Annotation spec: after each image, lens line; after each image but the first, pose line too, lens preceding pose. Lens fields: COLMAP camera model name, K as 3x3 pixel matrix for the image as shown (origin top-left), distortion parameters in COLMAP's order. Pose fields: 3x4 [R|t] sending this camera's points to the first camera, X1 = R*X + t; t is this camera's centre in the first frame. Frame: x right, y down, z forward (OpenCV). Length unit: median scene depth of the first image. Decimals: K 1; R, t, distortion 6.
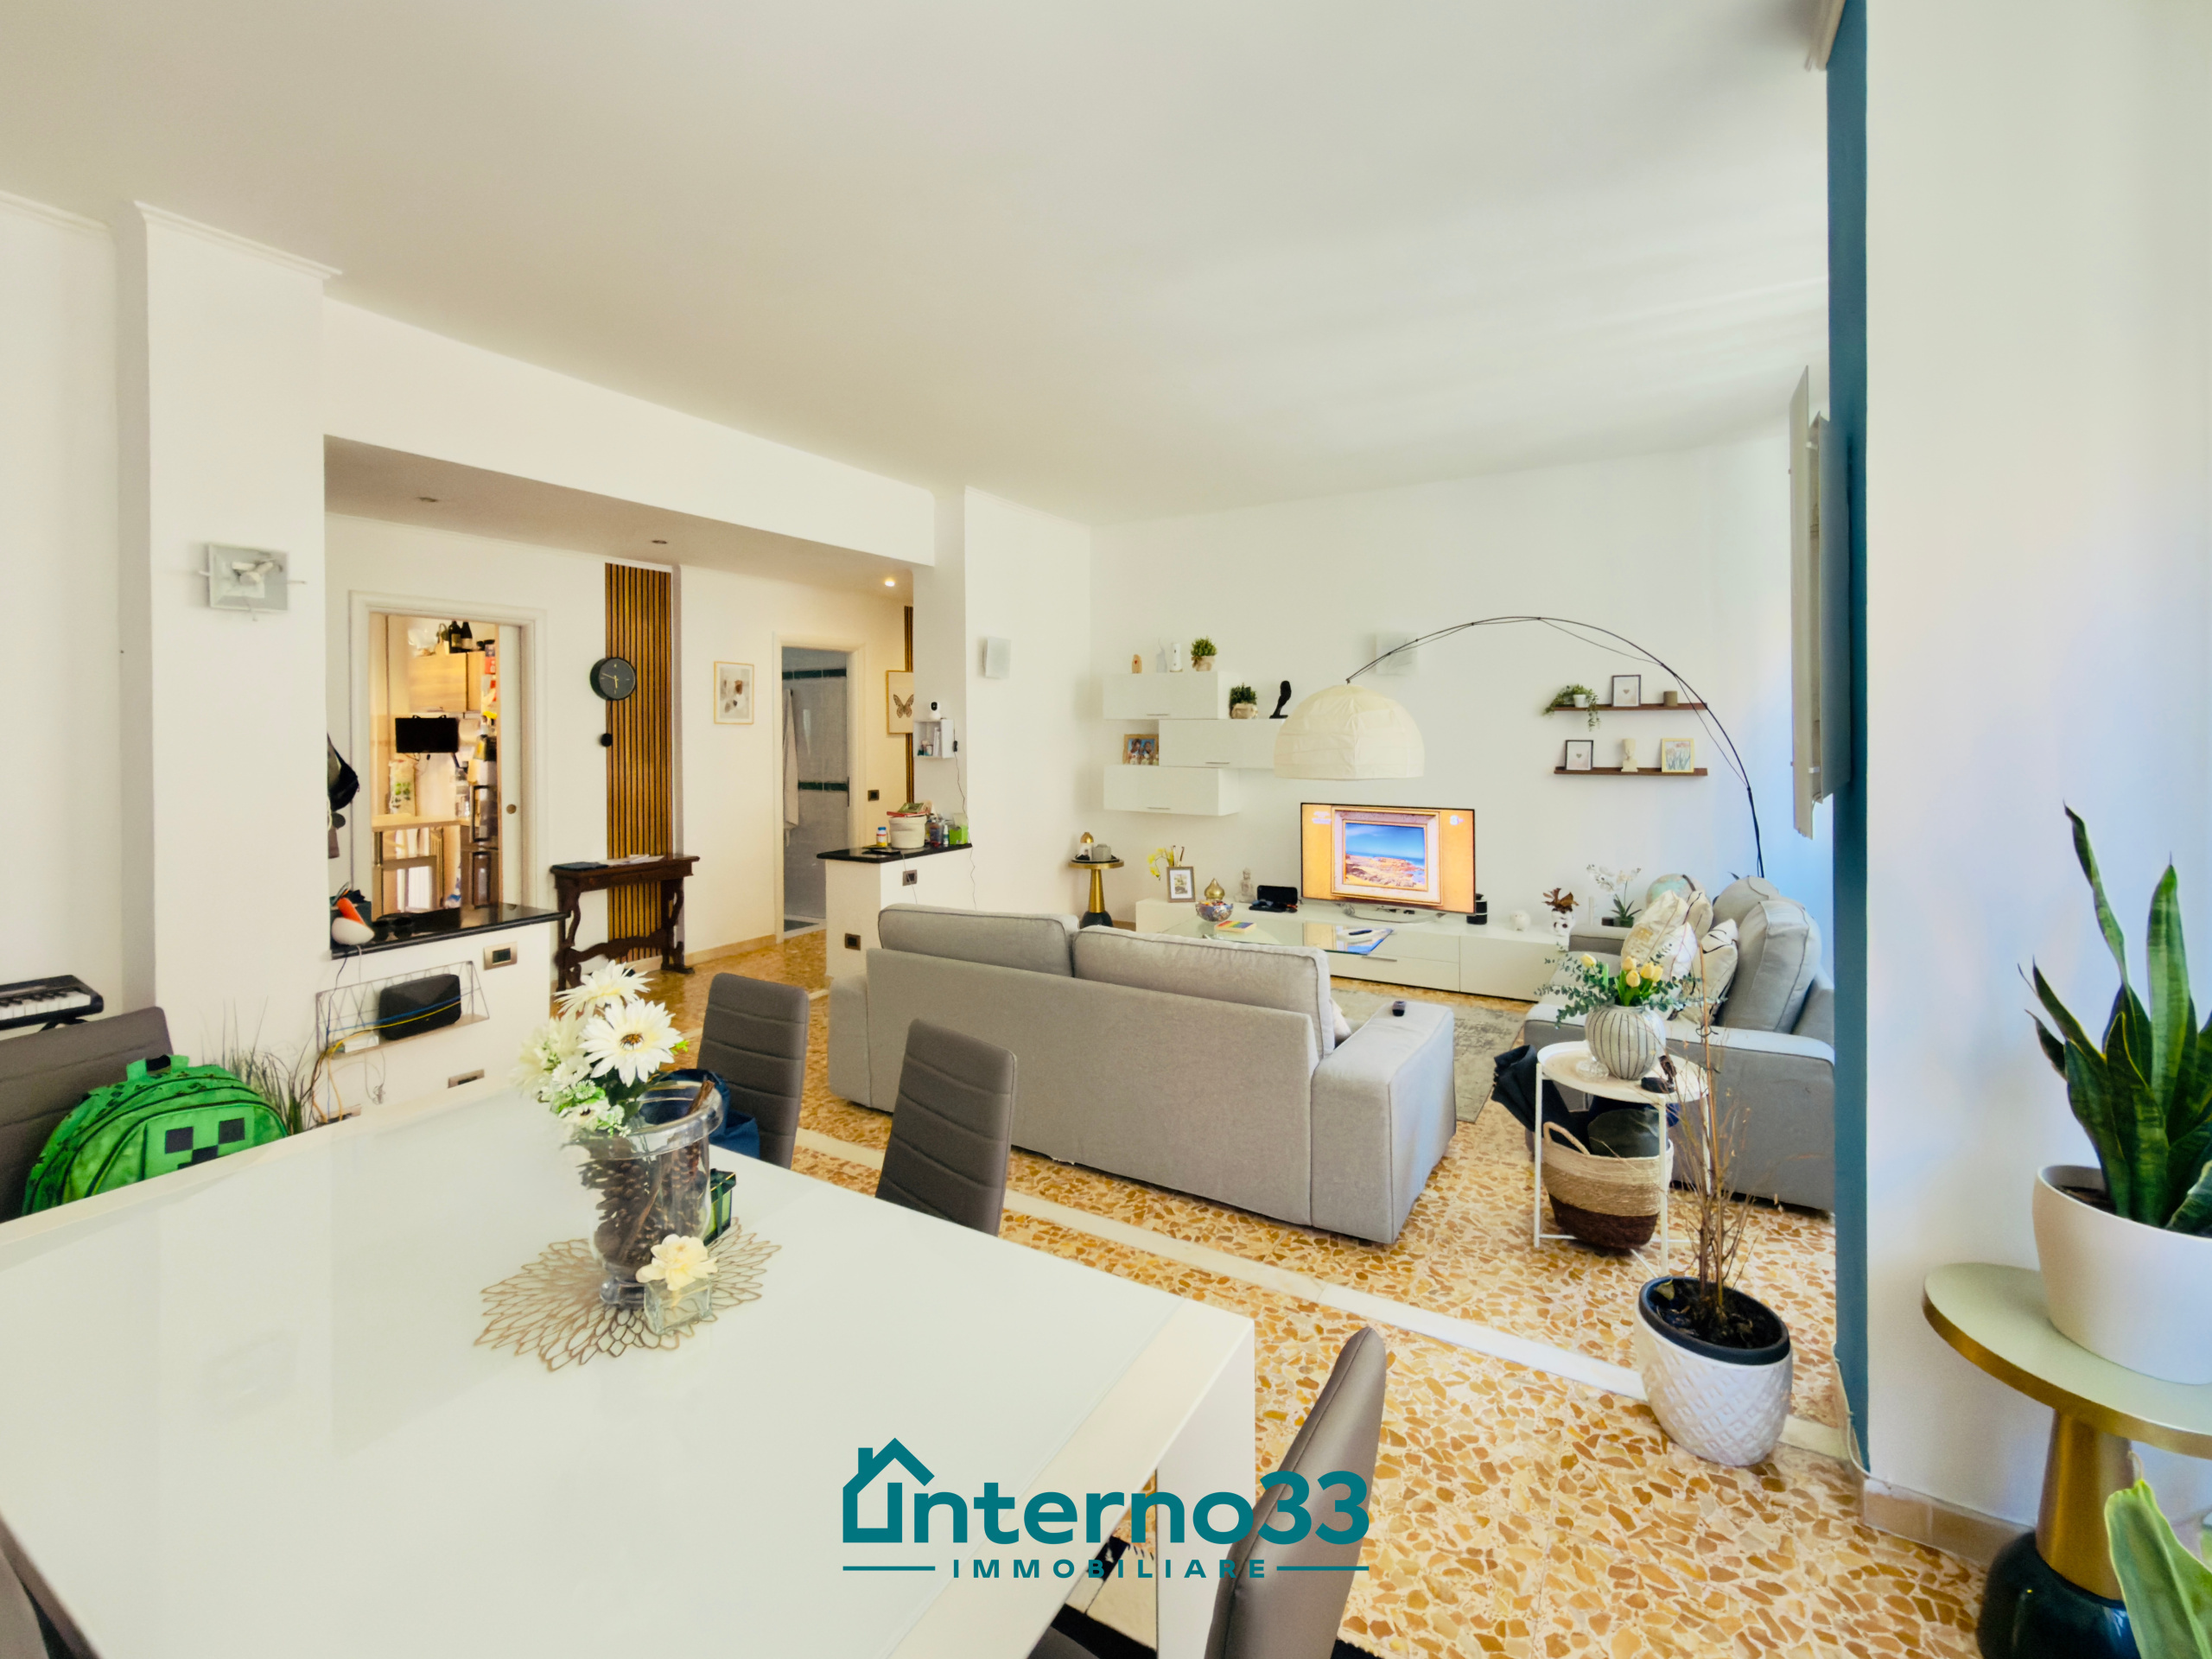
lens RADIAL K [[948.8, 0, 1115.5], [0, 948.8, 739.0], [0, 0, 1]] dist [-0.000600, 0.000141]
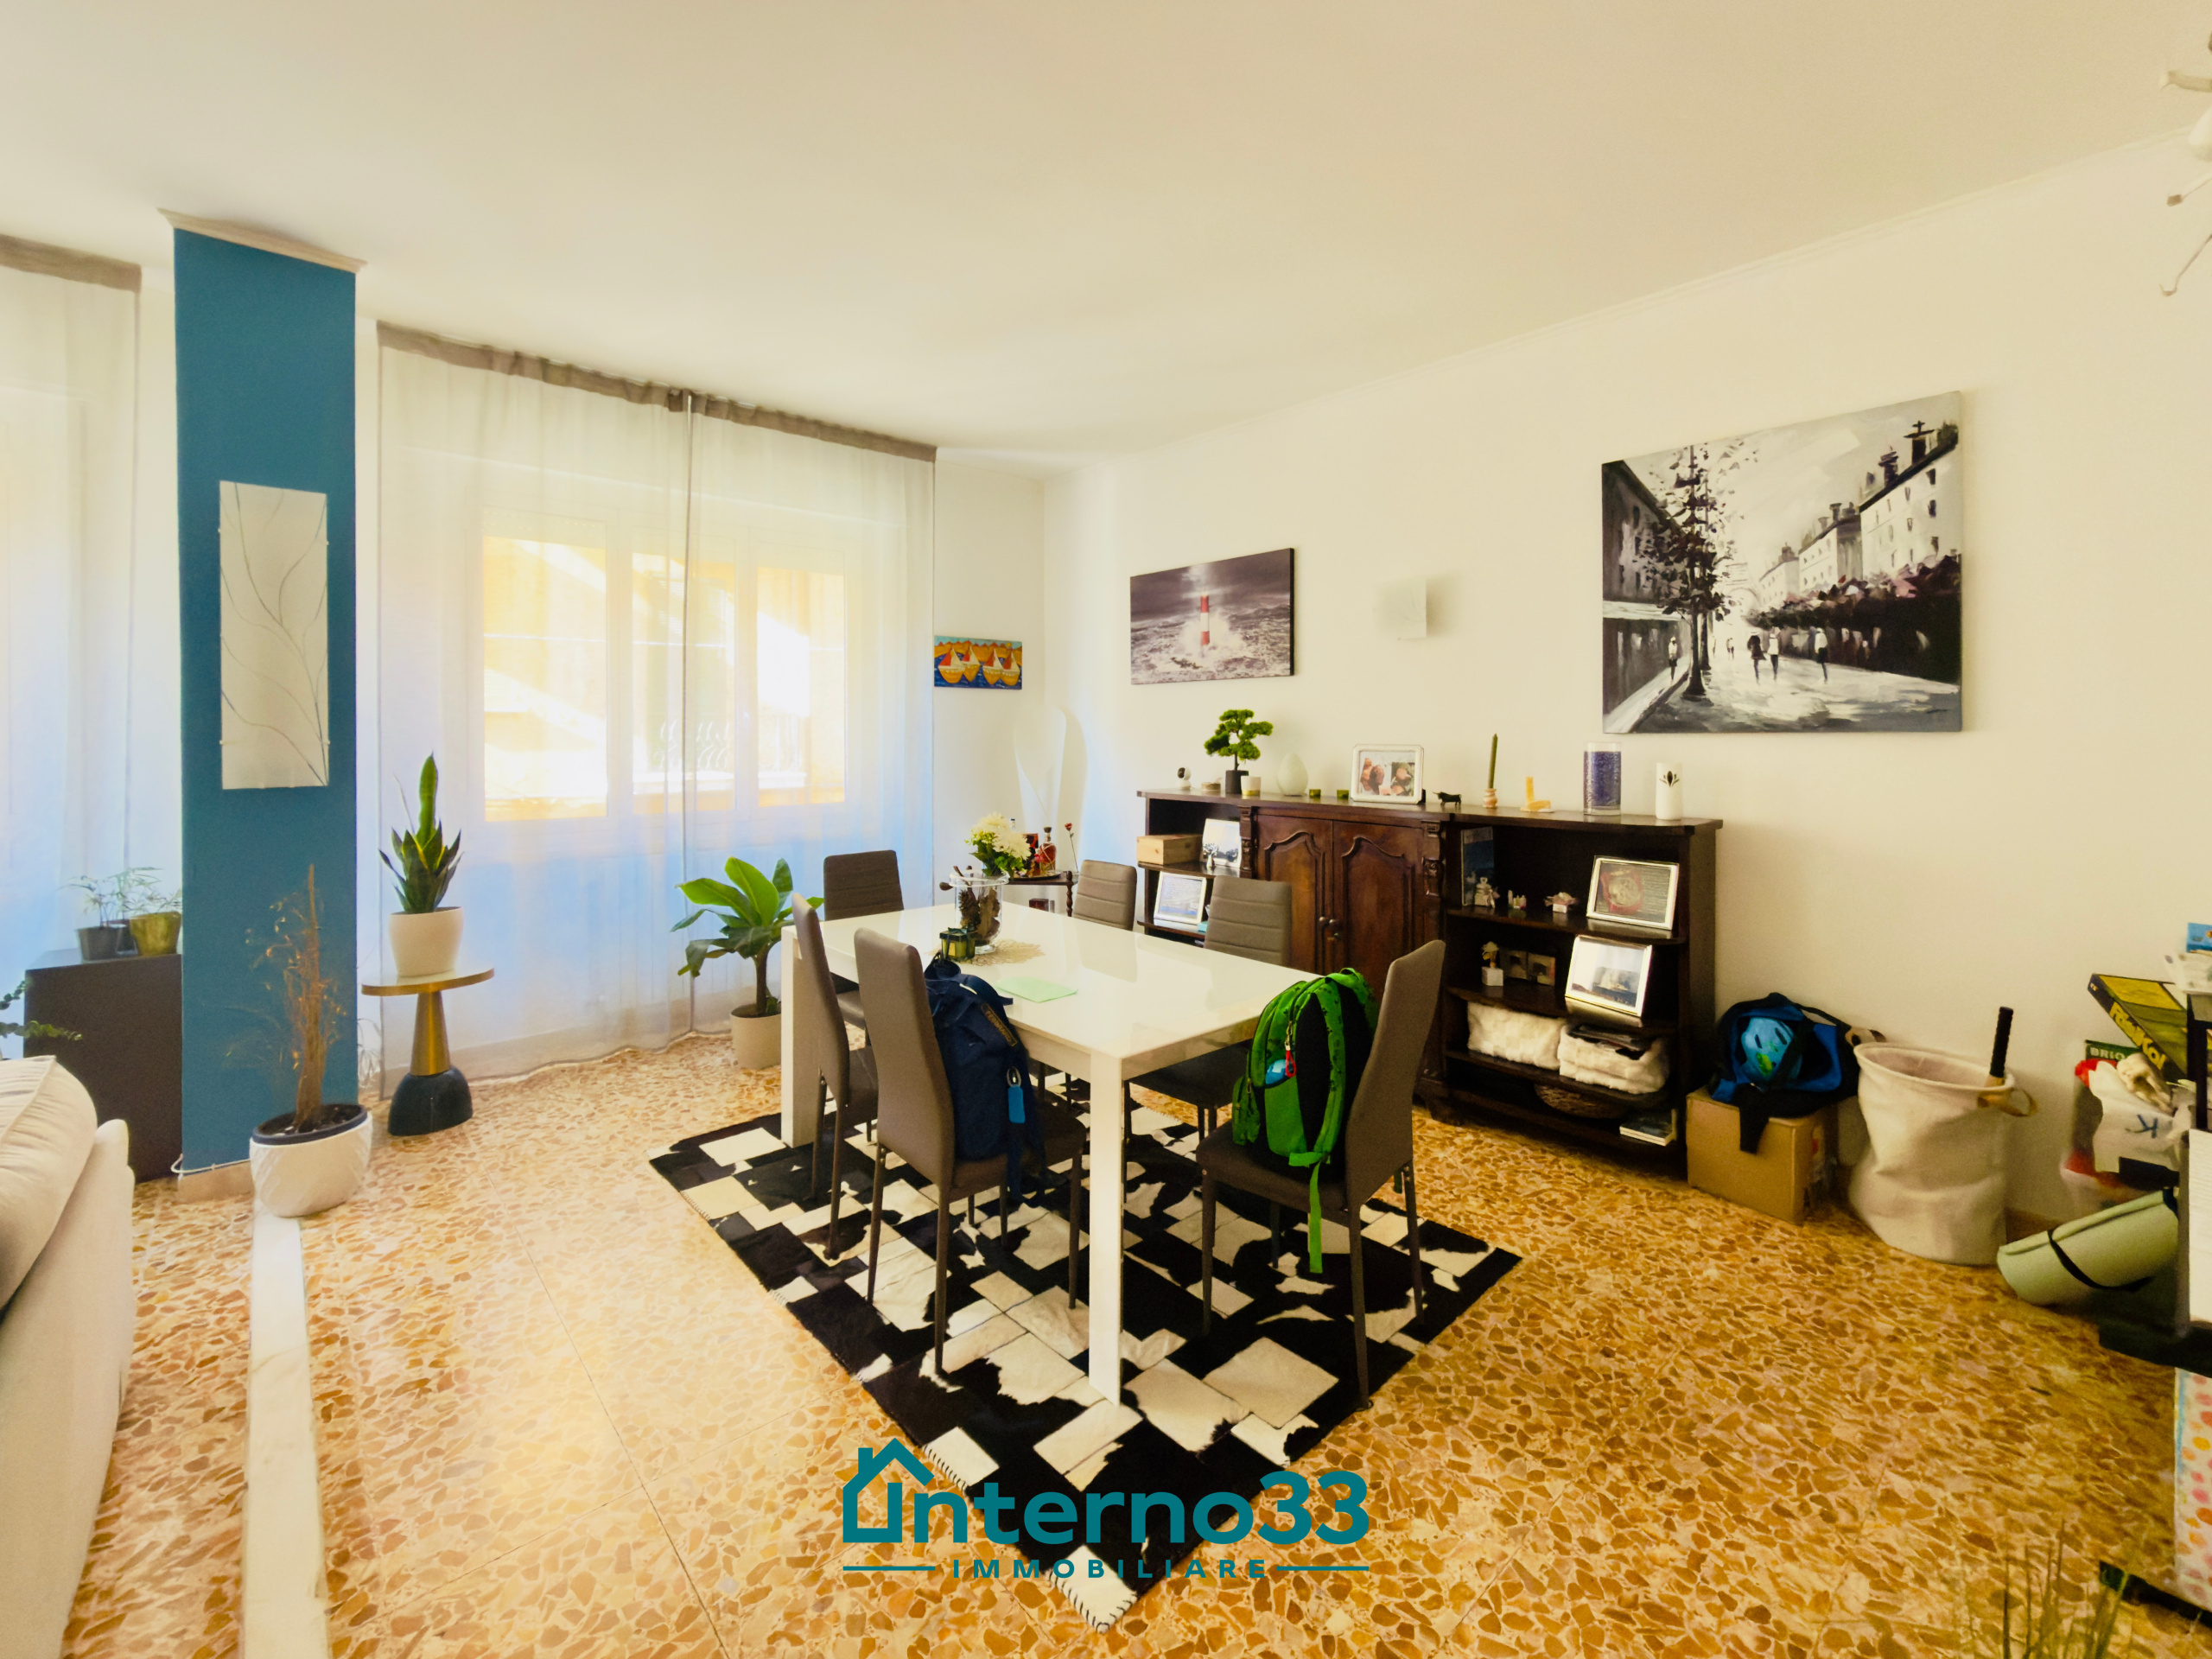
lens RADIAL K [[948.8, 0, 1104.4], [0, 948.8, 734.0], [0, 0, 1]] dist [-0.000600, 0.000141]
pose [[-0.946532, 0.003444, 0.322592, -0.333388], [0.009003, 0.999836, 0.015742, 0.000590], [-0.322485, 0.017804, -0.946407, 0.663698]]
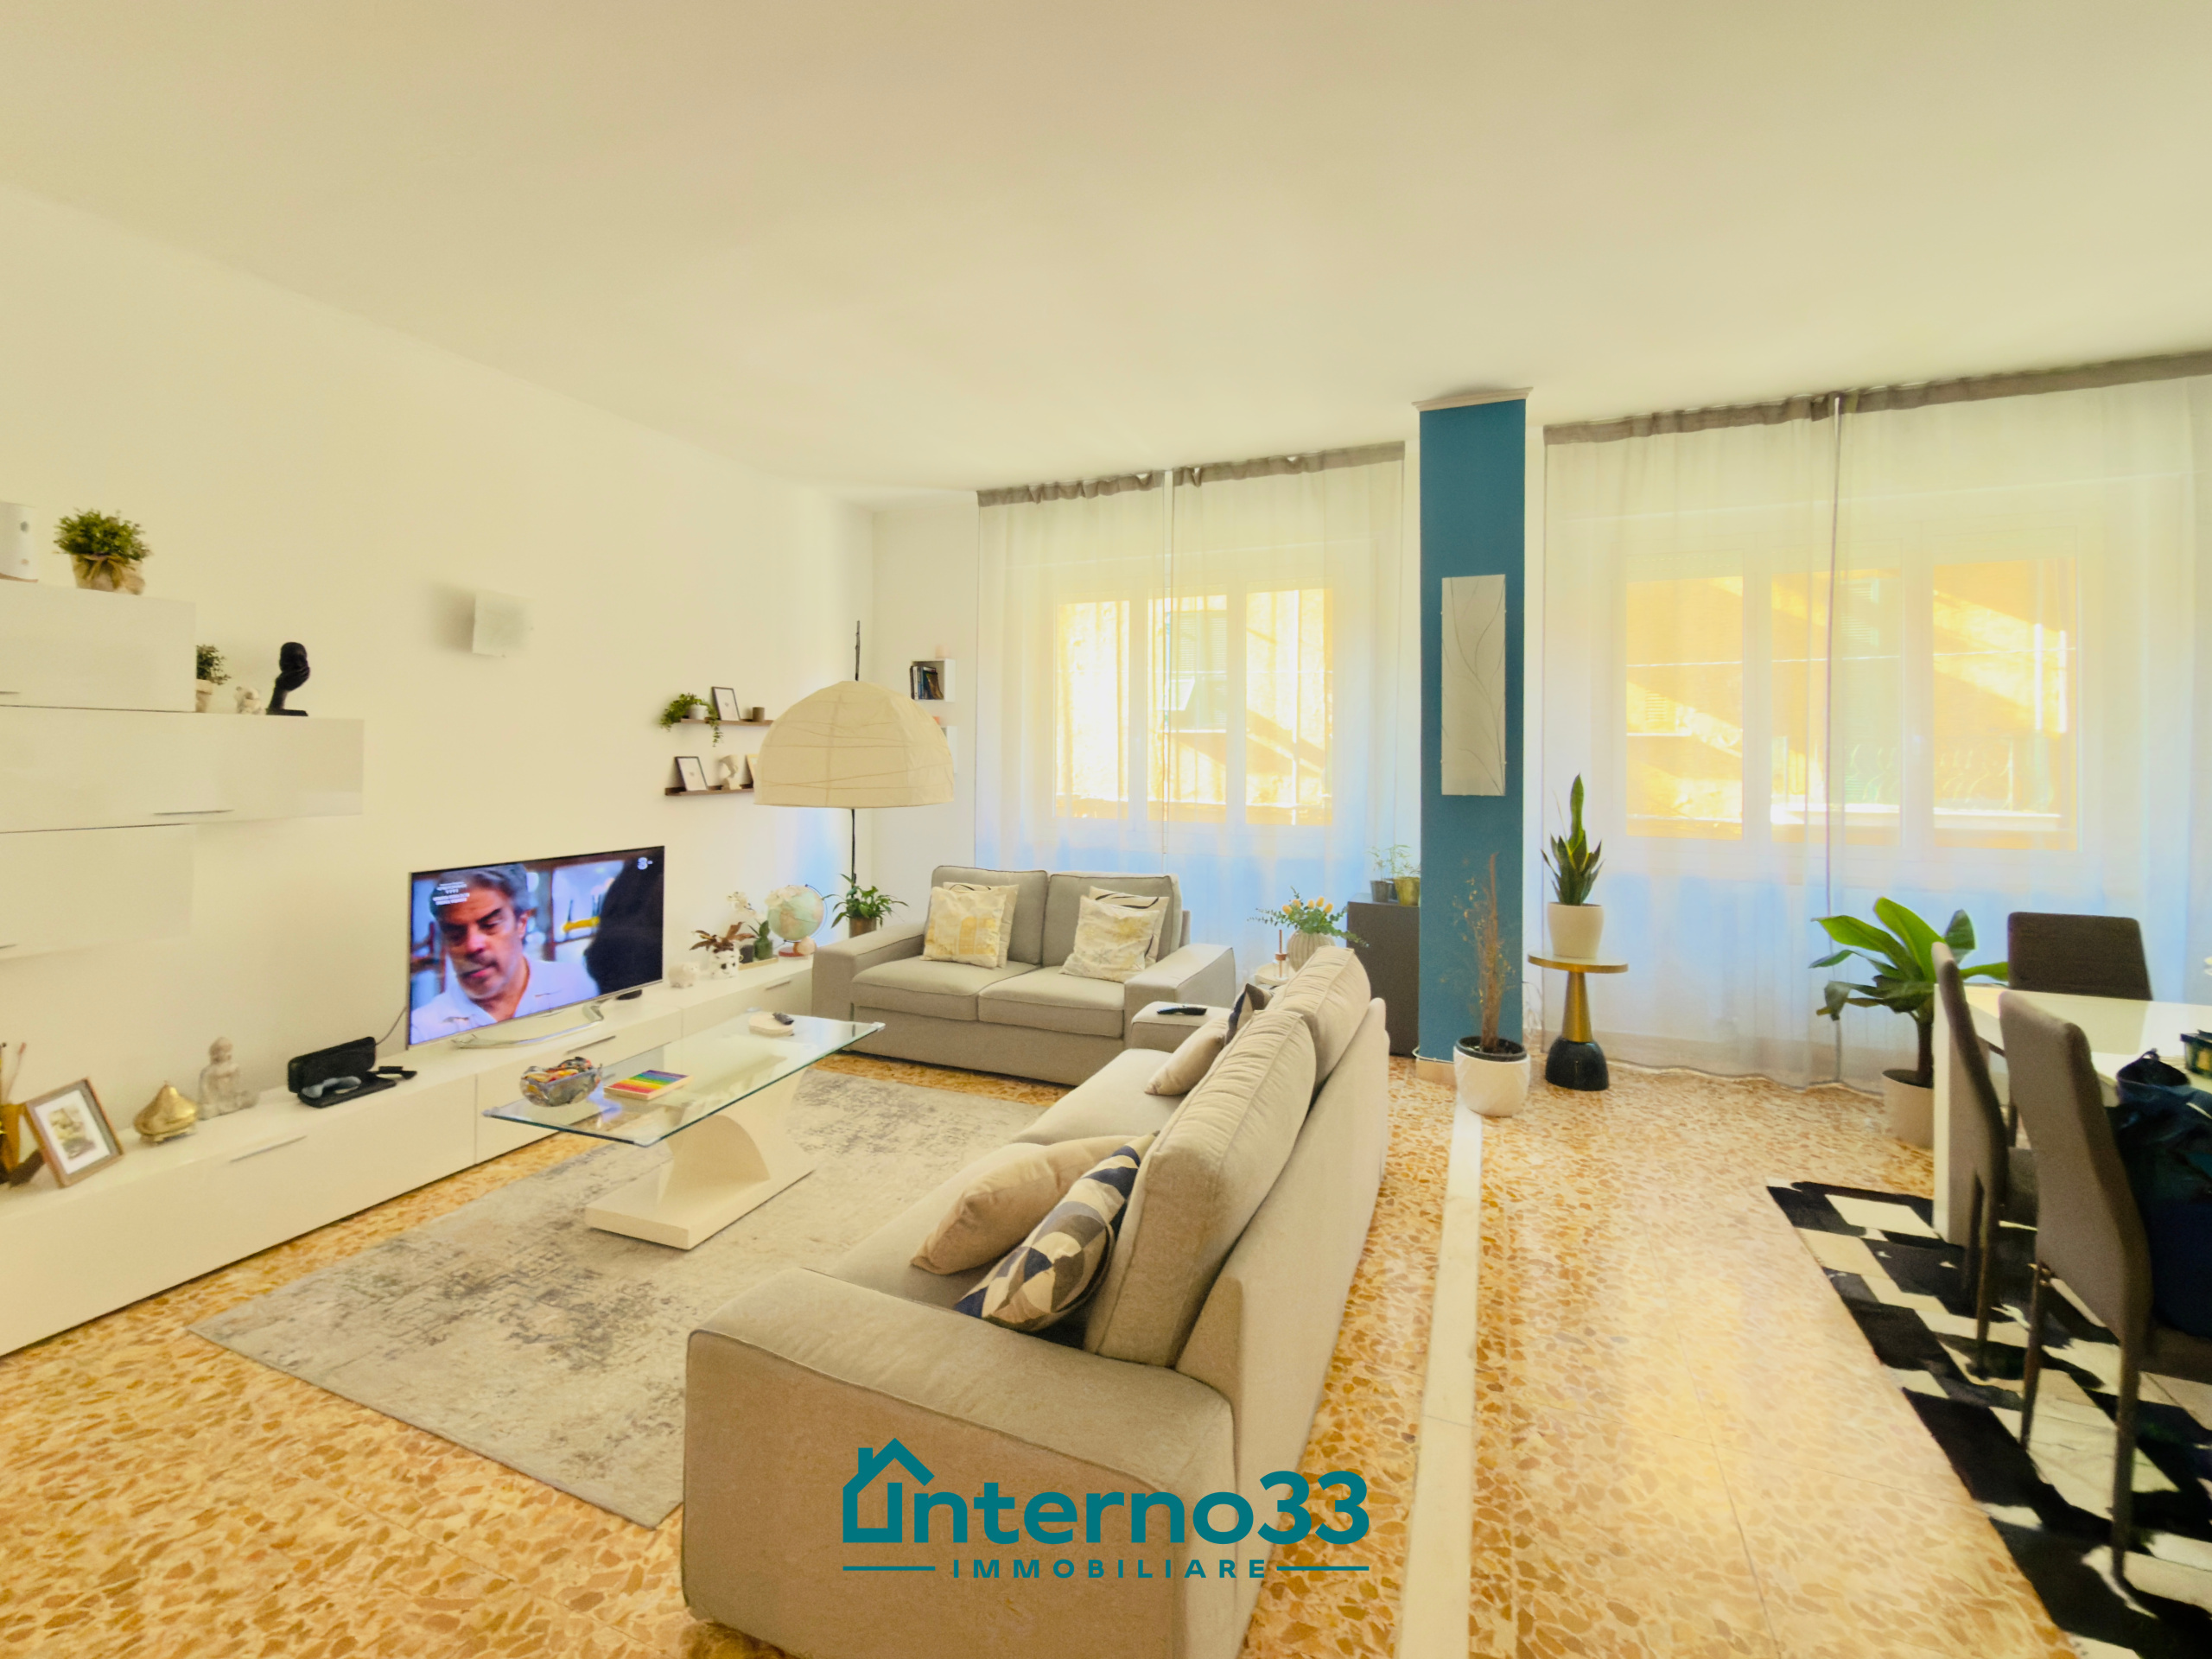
lens RADIAL K [[948.8, 0, 1107.4], [0, 948.8, 741.2], [0, 0, 1]] dist [-0.000600, 0.000141]
pose [[-0.129702, 0.014503, 0.991447, -0.400921], [0.006302, 0.999885, -0.013802, 0.001913], [-0.991533, 0.004458, -0.129778, 0.680277]]
